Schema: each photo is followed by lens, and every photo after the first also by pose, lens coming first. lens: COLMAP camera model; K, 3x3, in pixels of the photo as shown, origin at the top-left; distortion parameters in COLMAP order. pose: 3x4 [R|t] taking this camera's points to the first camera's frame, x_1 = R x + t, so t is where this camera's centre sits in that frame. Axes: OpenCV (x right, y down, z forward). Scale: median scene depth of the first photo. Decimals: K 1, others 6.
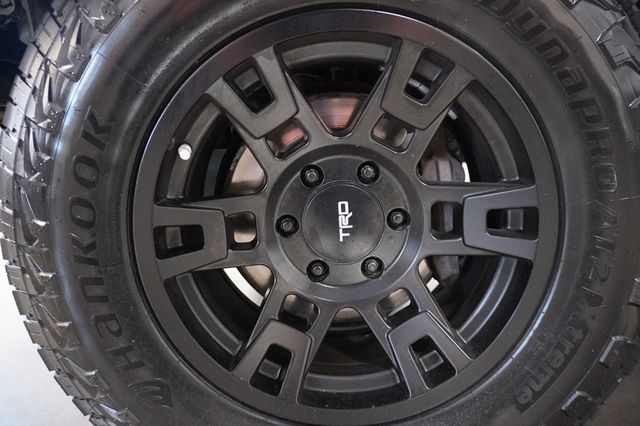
lens RADIAL K [[442.0, 0, 315.7], [0, 442.0, 212.9], [0, 0, 1]] dist [0.001646, 0.001364]
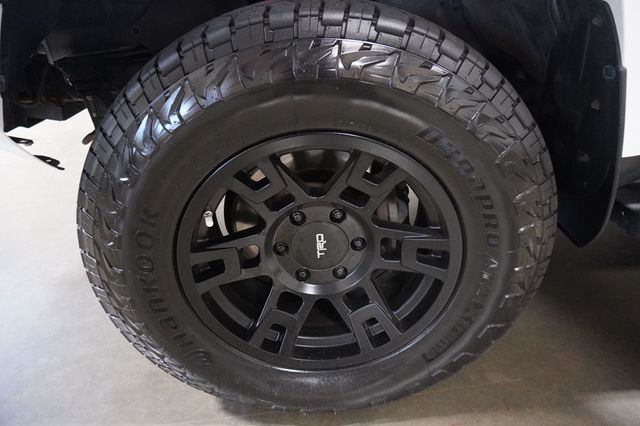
lens RADIAL K [[423.2, 0, 318.0], [0, 423.2, 210.5], [0, 0, 1]] dist [0.002569, 0.000500]
pose [[0.999909, -0.000785, 0.013469, 0.038644], [-0.003627, 0.945924, 0.324368, -0.550256], [-0.012995, -0.324387, 0.945835, -0.269814]]
